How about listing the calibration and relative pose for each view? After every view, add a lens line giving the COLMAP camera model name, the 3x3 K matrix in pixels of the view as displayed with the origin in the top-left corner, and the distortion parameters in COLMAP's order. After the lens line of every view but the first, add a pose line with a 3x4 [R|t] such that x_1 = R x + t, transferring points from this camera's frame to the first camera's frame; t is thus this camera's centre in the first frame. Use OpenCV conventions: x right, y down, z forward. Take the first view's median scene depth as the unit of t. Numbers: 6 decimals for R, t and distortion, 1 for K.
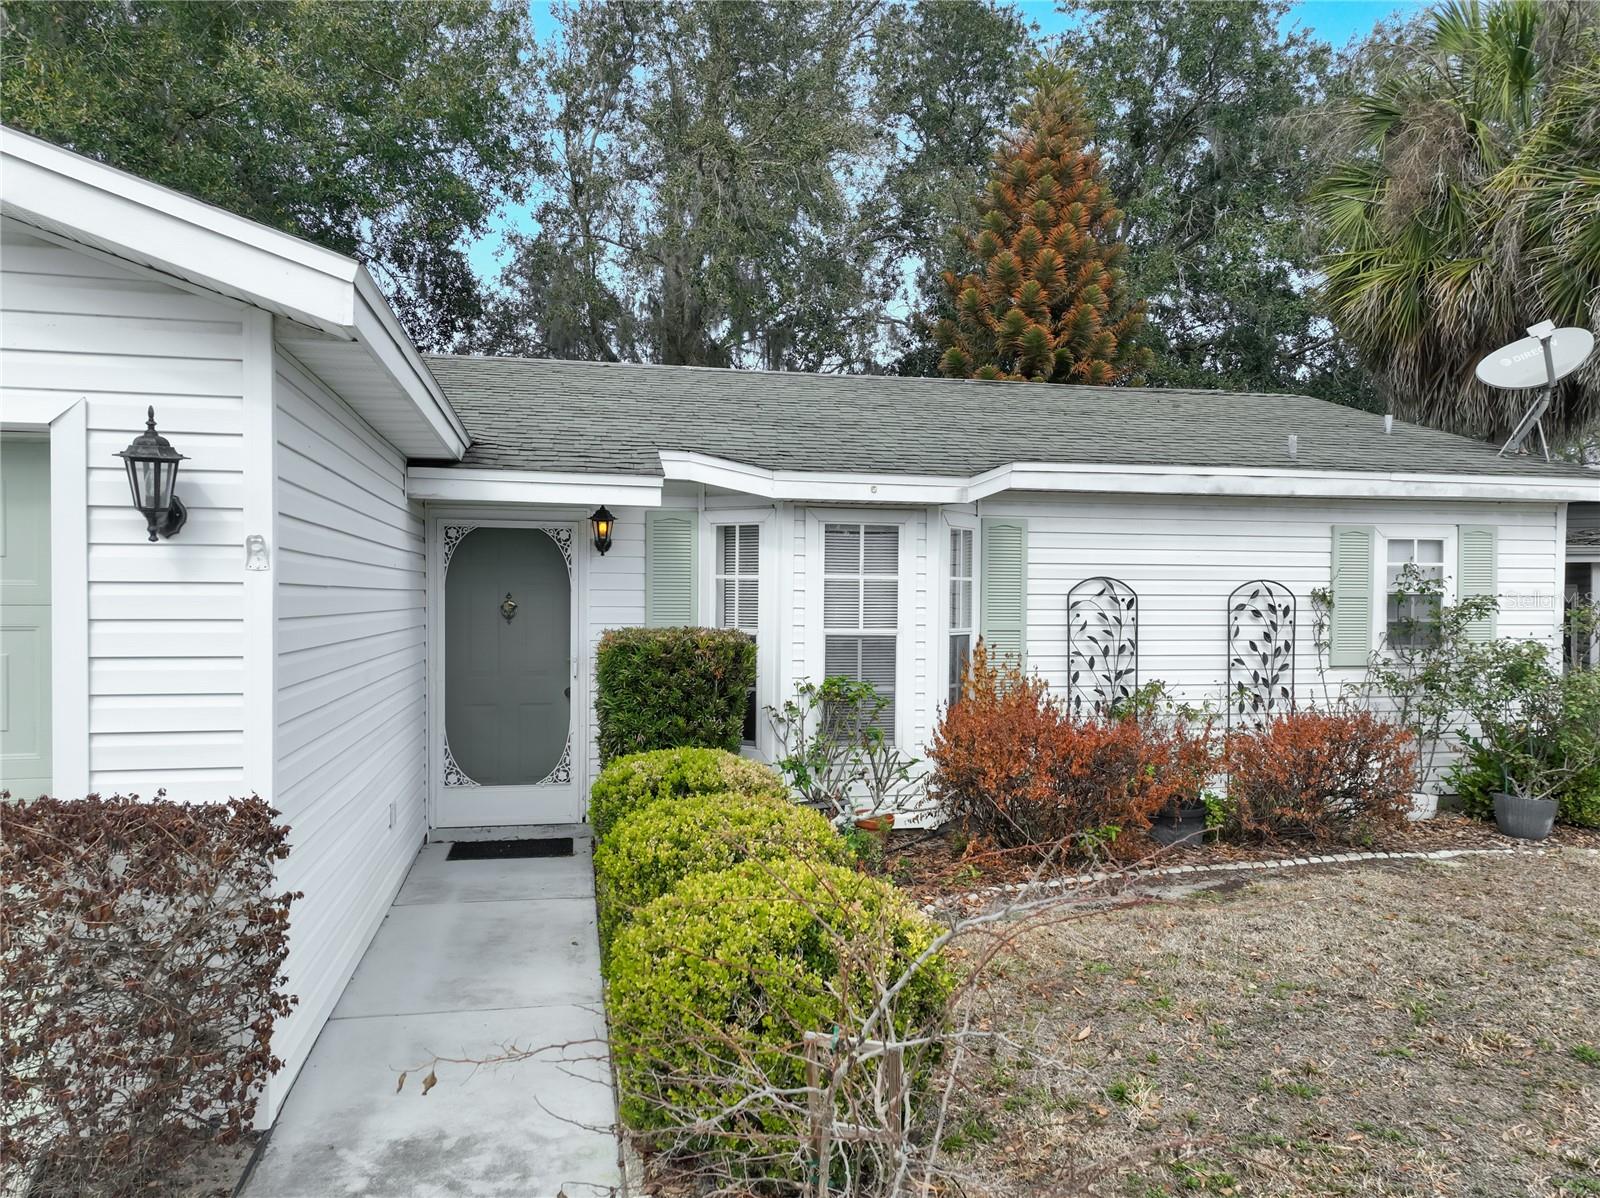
lens RADIAL K [[1117.1, 0, 807.7], [0, 1117.1, 607.9], [0, 0, 1]] dist [0.027190, 0.002822]
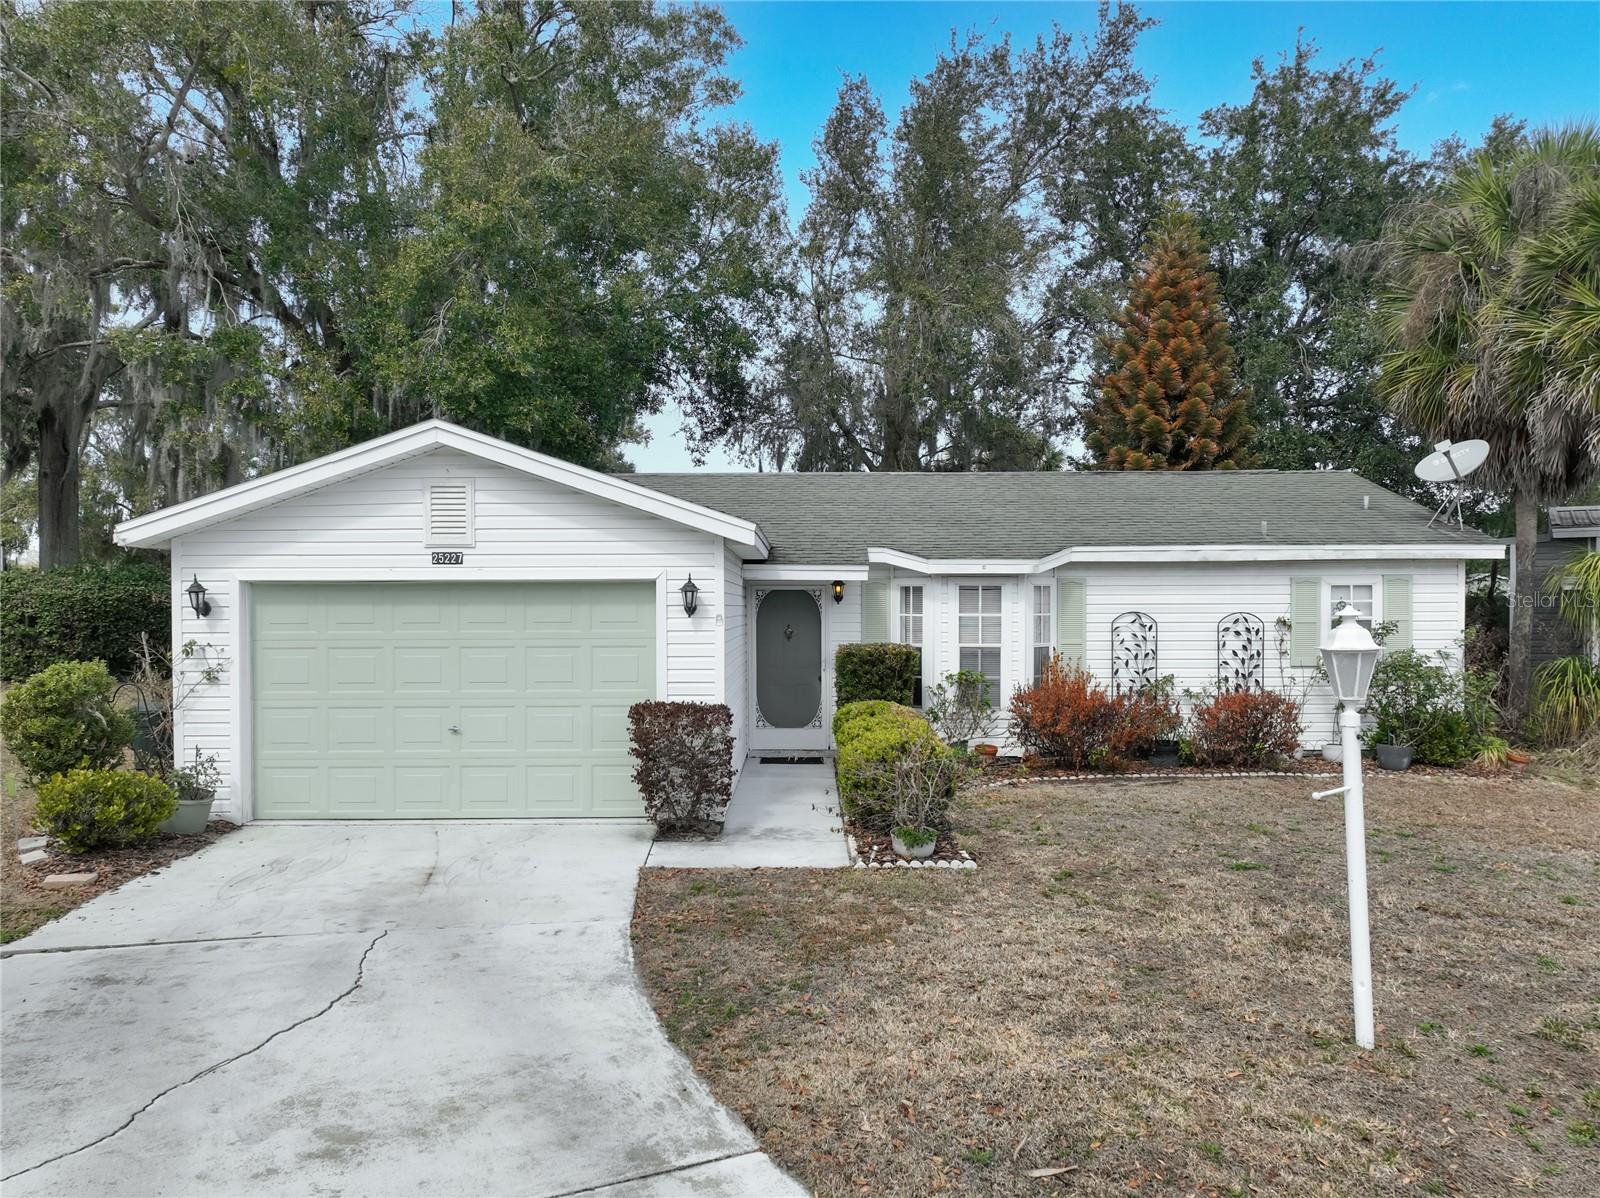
lens RADIAL K [[1117.1, 0, 807.7], [0, 1117.1, 607.9], [0, 0, 1]] dist [0.027190, 0.002822]
pose [[0.977635, -0.008415, -0.210139, 0.139767], [0.006761, 0.999940, -0.008589, -0.022628], [0.210198, 0.006976, 0.977634, -0.733618]]
